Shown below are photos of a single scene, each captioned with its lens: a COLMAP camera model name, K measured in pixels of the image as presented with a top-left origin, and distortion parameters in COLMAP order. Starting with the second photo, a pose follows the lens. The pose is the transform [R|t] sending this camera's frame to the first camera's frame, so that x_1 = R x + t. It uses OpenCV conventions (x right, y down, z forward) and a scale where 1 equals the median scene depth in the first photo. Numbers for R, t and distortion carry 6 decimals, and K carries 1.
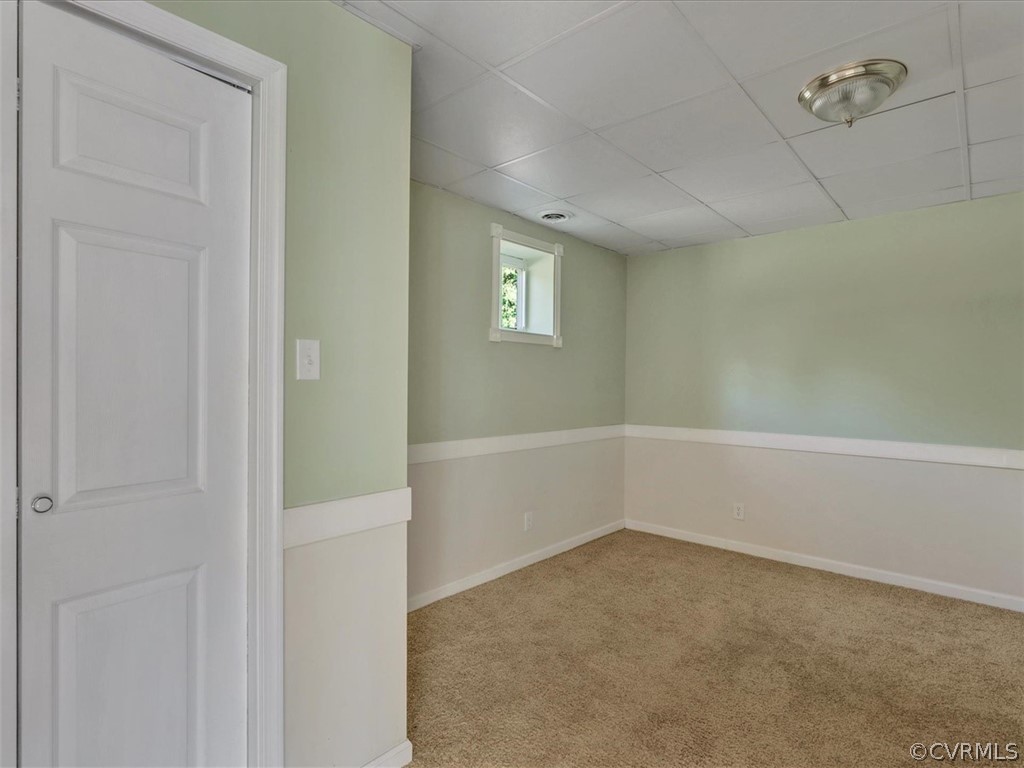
lens RADIAL K [[548.1, 0, 512.6], [0, 548.1, 384.4], [0, 0, 1]] dist [-0.044832, 0.008934]
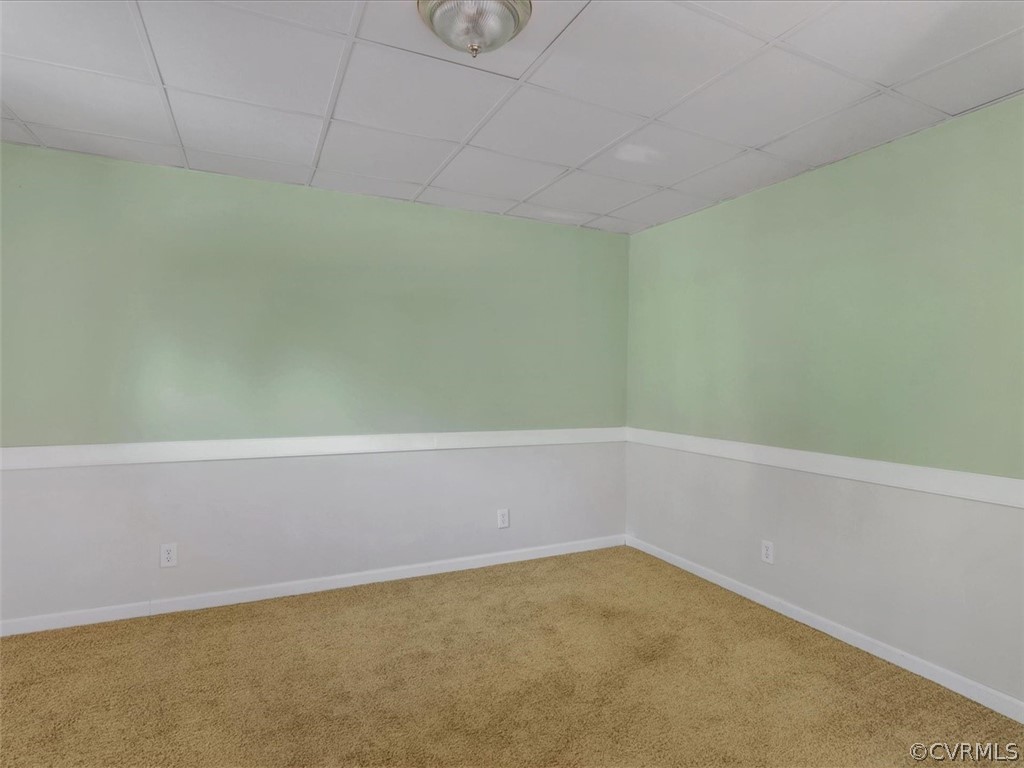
lens RADIAL K [[548.1, 0, 562.2], [0, 548.1, 378.1], [0, 0, 1]] dist [-0.044832, 0.008934]
pose [[0.370015, -0.008131, 0.928990, -0.048052], [-0.000324, 0.999961, 0.008882, -0.003269], [-0.929026, -0.003588, 0.369998, 0.352638]]
